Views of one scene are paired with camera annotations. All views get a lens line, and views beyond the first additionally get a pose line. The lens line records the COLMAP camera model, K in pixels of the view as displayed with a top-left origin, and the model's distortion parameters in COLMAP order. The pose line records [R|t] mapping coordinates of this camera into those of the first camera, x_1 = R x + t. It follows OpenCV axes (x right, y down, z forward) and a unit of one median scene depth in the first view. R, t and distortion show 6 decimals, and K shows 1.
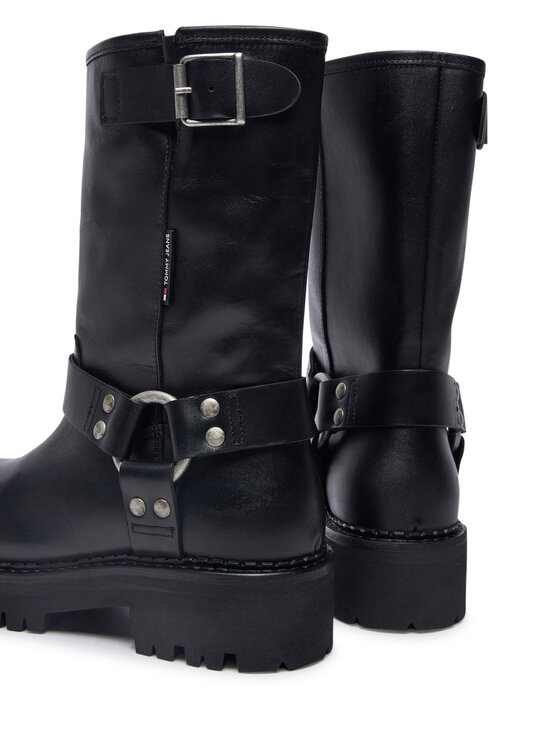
lens RADIAL K [[922.6, 0, 280.0], [0, 922.6, 373.0], [0, 0, 1]] dist [0.010721, 0.036137]
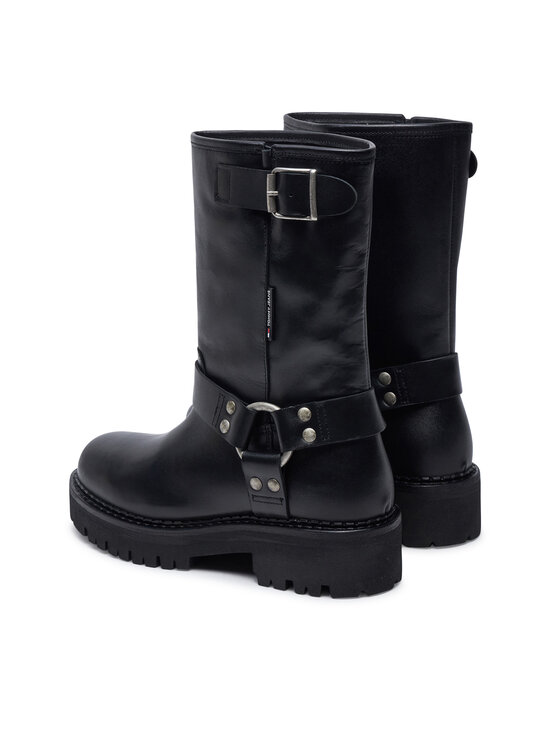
lens RADIAL K [[1262.8, 0, 280.0], [0, 1262.8, 373.0], [0, 0, 1]] dist [-0.181916, -0.042617]
pose [[0.992881, -0.027365, -0.115921, 0.105528], [0.042156, 0.990989, 0.127133, -0.259068], [0.111398, -0.131115, 0.985089, -0.836519]]
